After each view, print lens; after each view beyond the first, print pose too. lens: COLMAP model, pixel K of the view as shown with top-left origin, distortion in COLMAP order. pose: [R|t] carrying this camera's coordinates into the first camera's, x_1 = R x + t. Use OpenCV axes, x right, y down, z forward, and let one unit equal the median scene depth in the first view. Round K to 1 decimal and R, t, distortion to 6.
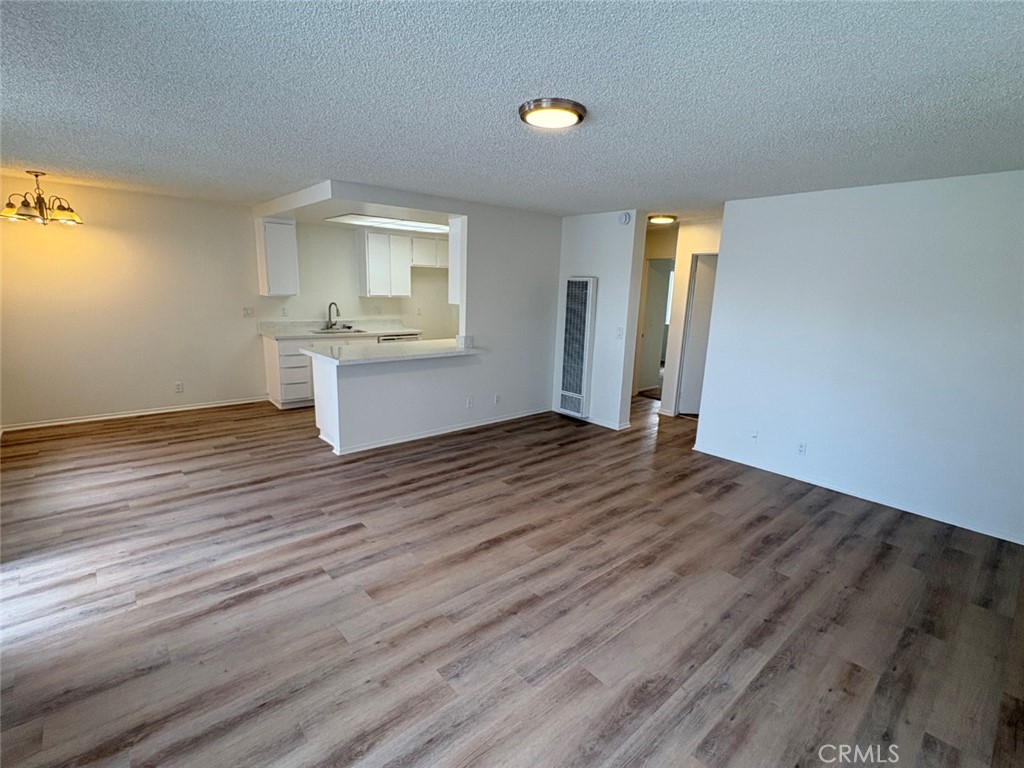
lens RADIAL K [[483.5, 0, 514.3], [0, 483.5, 385.0], [0, 0, 1]] dist [-0.002388, -0.000557]
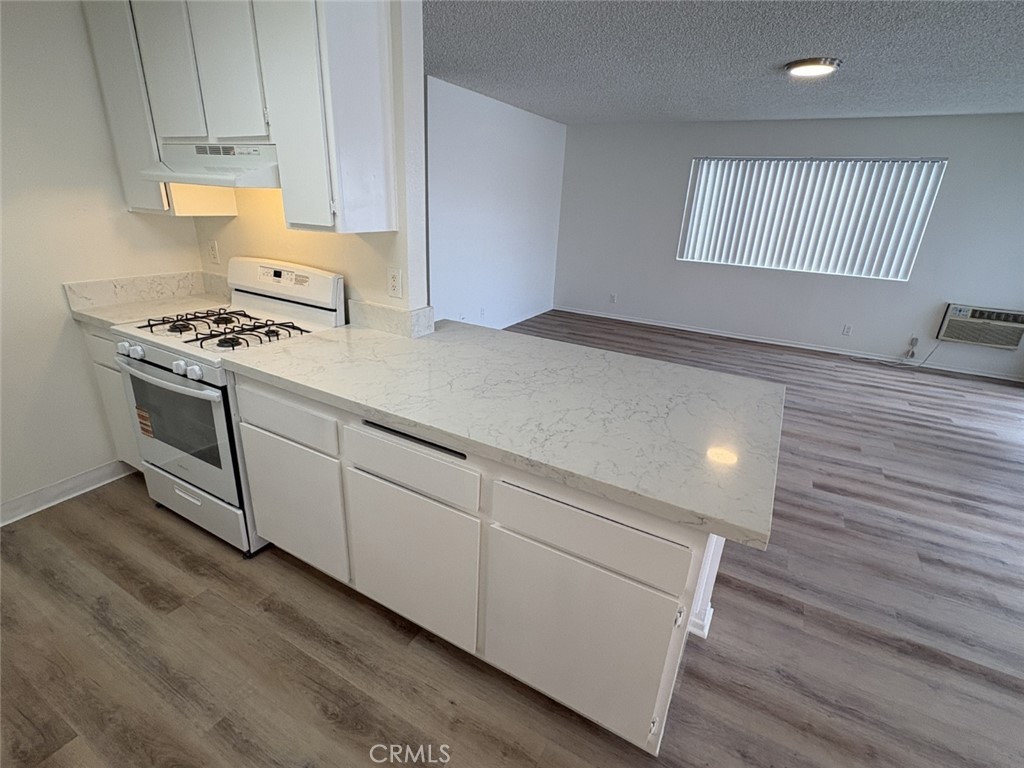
lens RADIAL K [[483.5, 0, 514.3], [0, 483.5, 382.3], [0, 0, 1]] dist [-0.002388, -0.000557]
pose [[-0.326461, -0.389171, 0.861376, -0.833742], [0.122464, 0.886210, 0.446804, -0.352190], [-0.937244, 0.251352, -0.241654, 1.696312]]
